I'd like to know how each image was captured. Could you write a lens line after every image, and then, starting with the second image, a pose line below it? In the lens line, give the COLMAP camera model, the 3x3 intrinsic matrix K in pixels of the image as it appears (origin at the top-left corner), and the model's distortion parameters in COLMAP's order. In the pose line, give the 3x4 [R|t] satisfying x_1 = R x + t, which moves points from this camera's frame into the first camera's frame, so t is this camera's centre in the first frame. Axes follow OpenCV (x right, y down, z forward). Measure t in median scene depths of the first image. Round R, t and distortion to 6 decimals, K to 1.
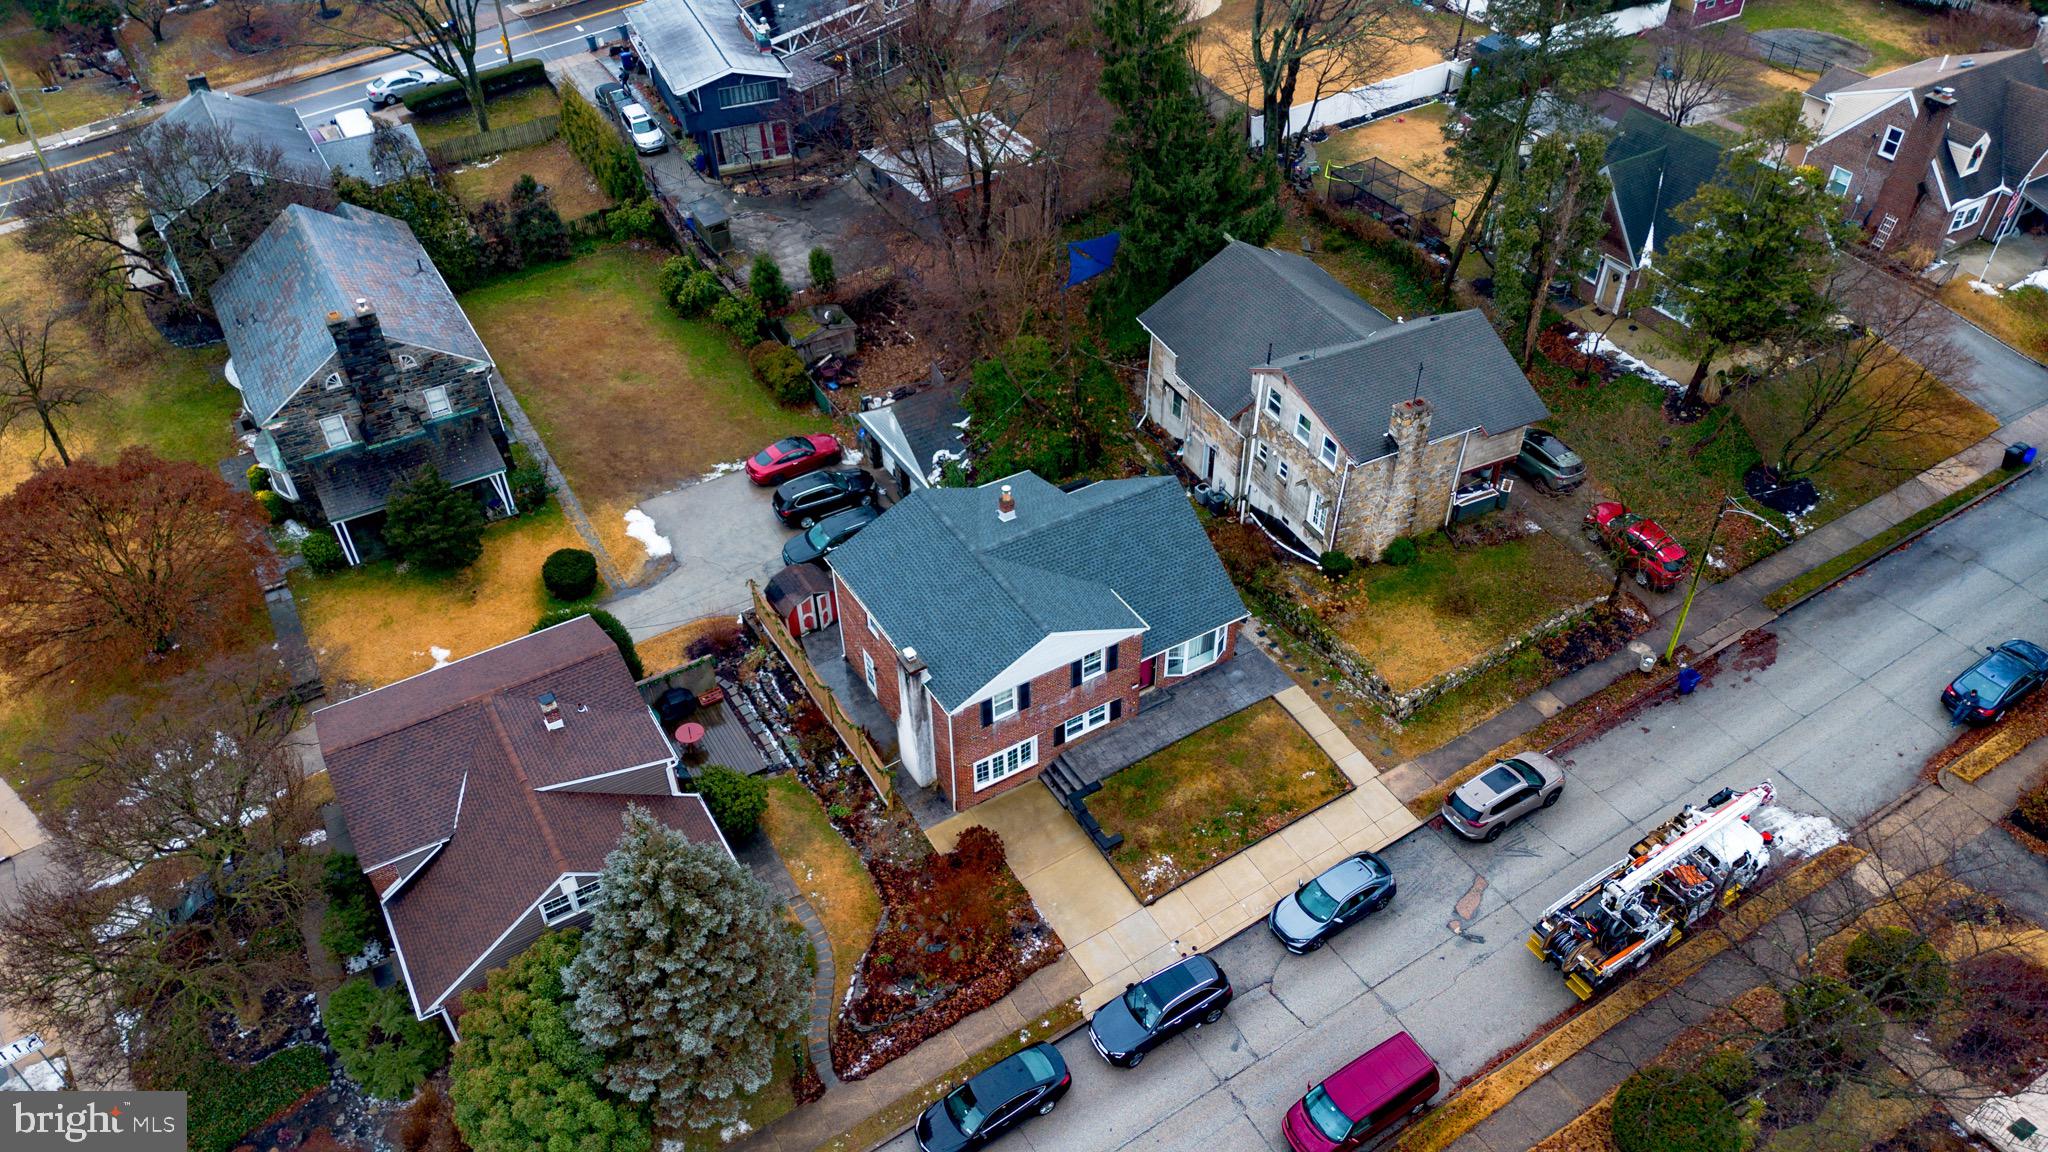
lens RADIAL K [[1446.6, 0, 1041.4], [0, 1446.6, 560.3], [0, 0, 1]] dist [0.053127, -0.046049]
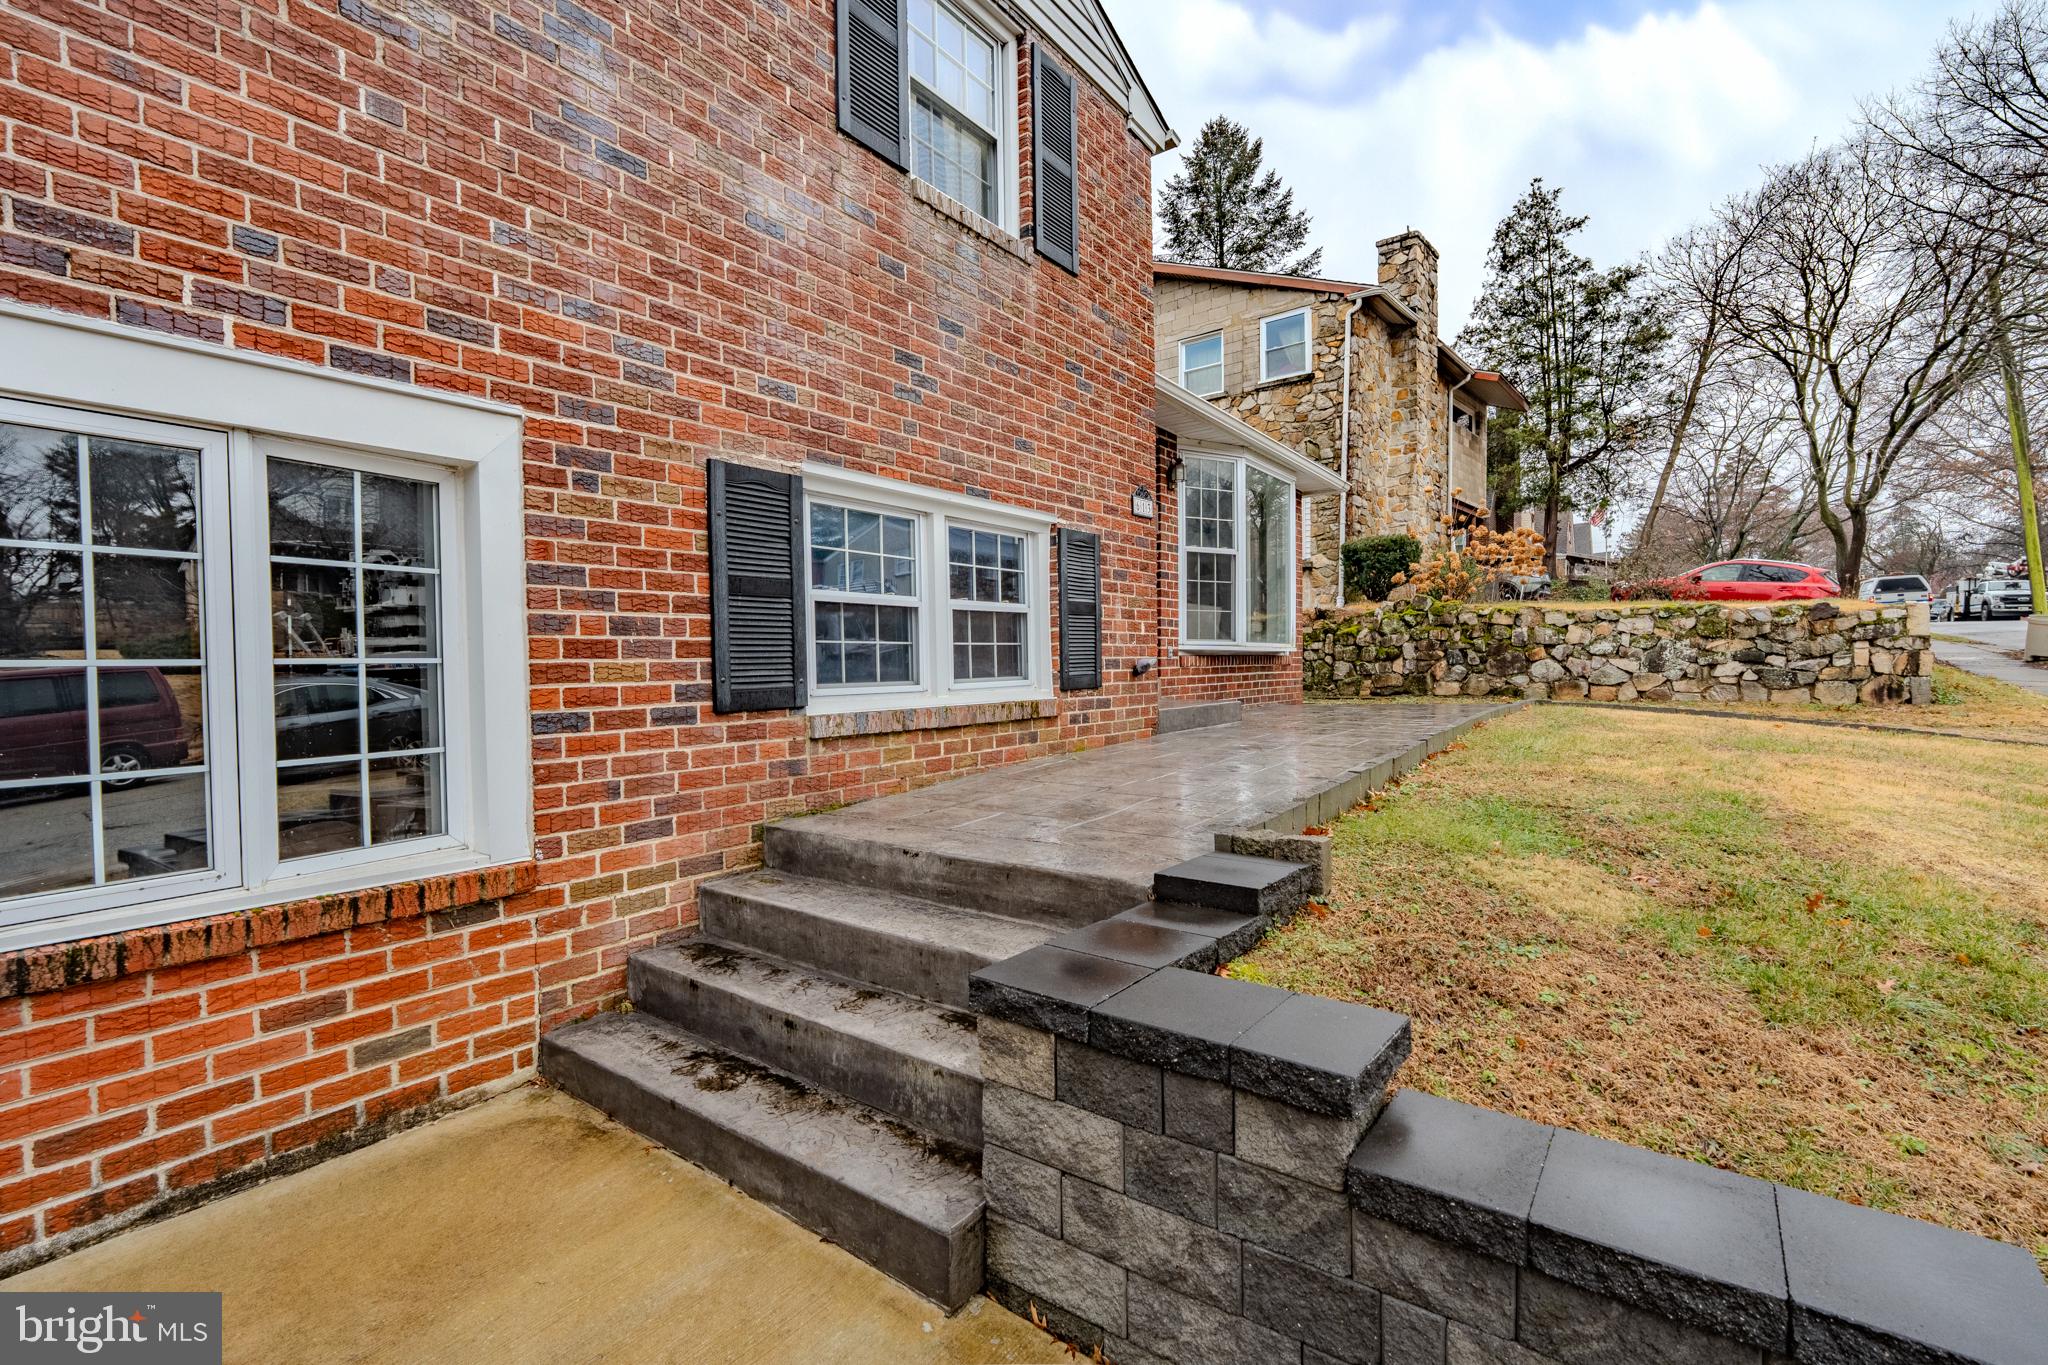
lens RADIAL K [[906.9, 0, 1036.7], [0, 906.9, 683.0], [0, 0, 1]] dist [-0.002547, -0.000614]
pose [[0.921453, -0.005221, 0.388454, 0.004801], [0.243662, 0.786550, -0.567421, 0.168100], [-0.302576, 0.617504, 0.726042, 0.921289]]
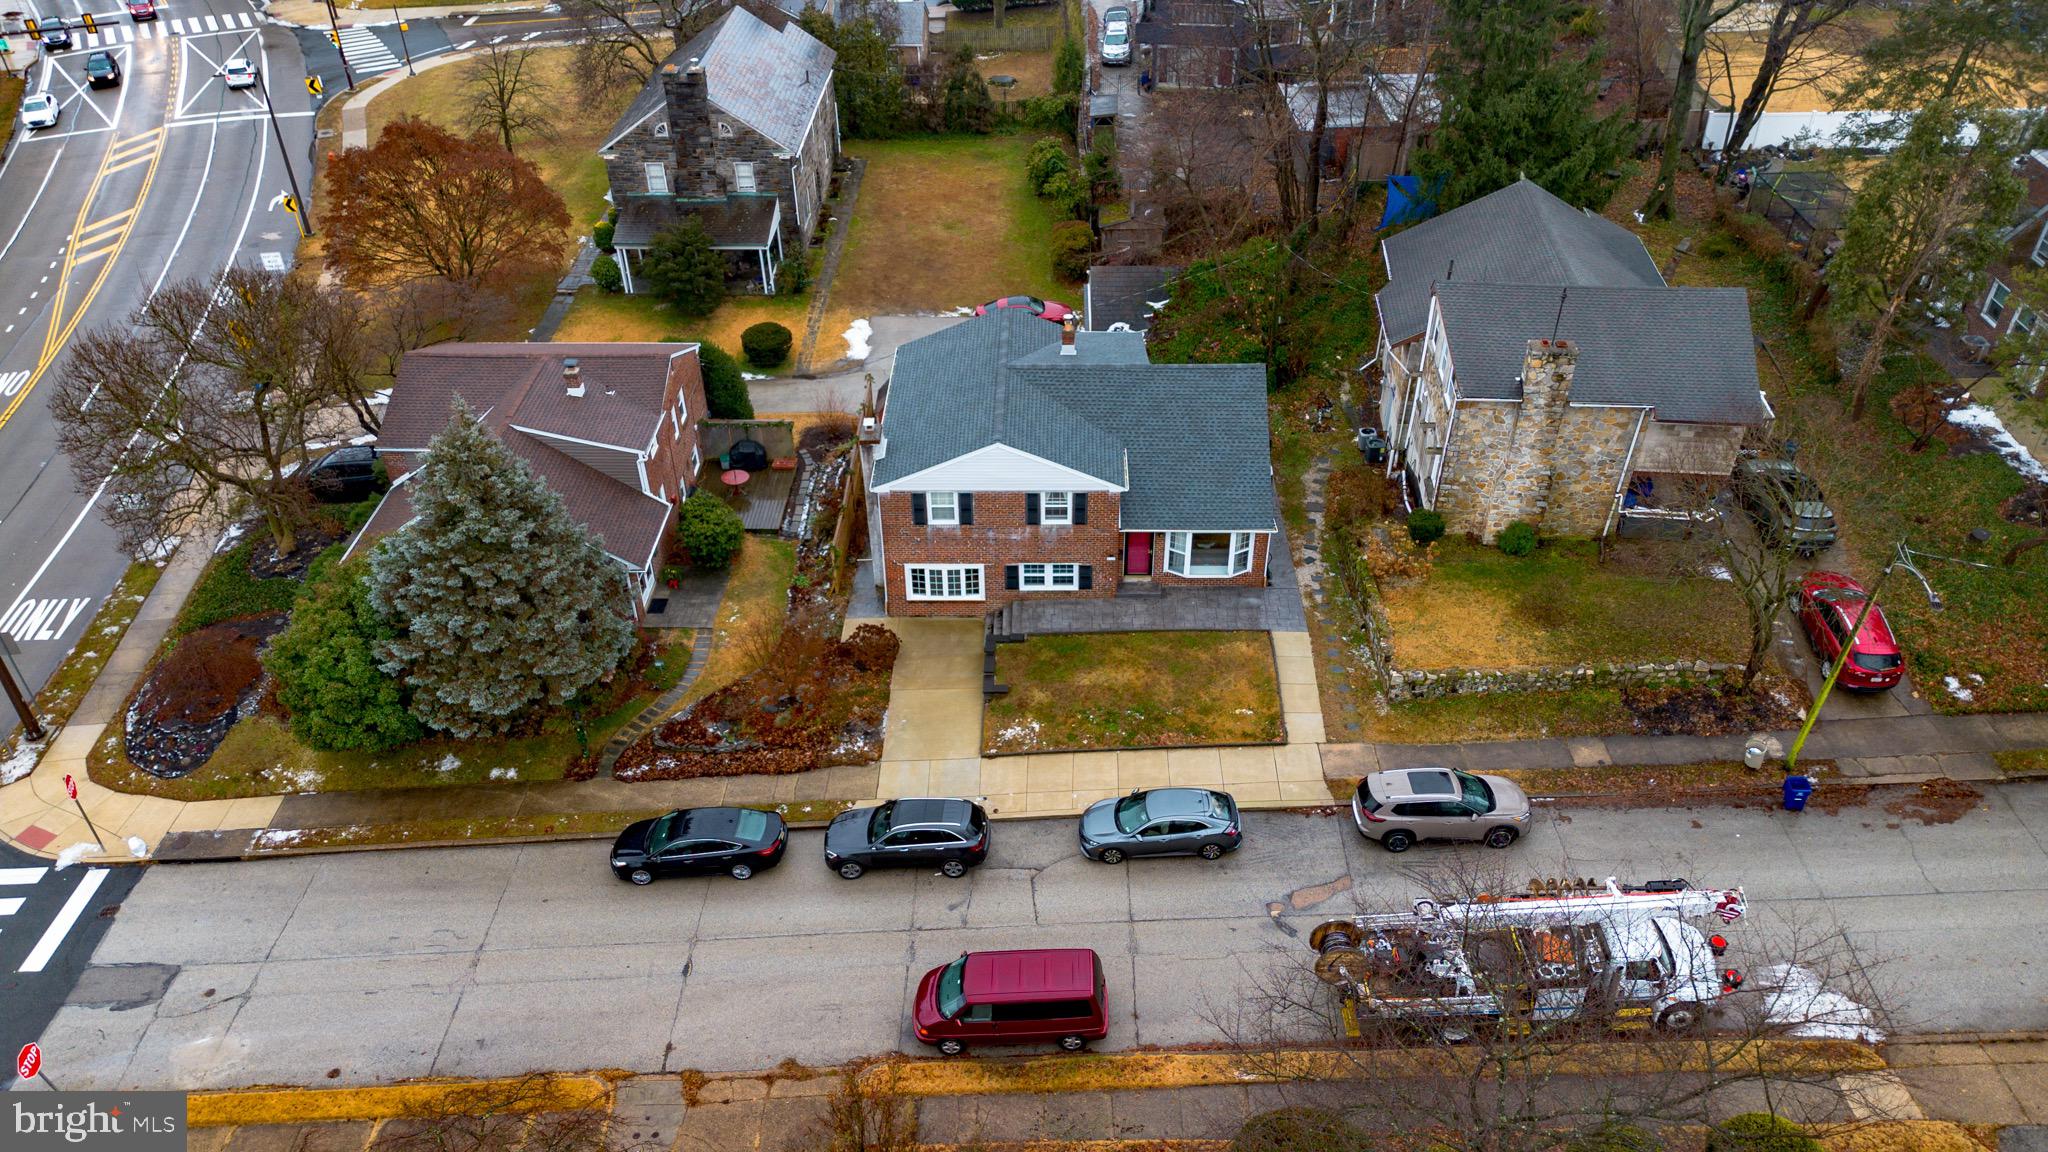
lens RADIAL K [[1446.6, 0, 1033.6], [0, 1446.6, 583.2], [0, 0, 1]] dist [0.053127, -0.046049]
pose [[0.848889, 0.314428, -0.424879, 0.403121], [-0.334831, 0.941861, 0.028040, 0.091846], [0.408994, 0.118459, 0.904816, 0.173068]]
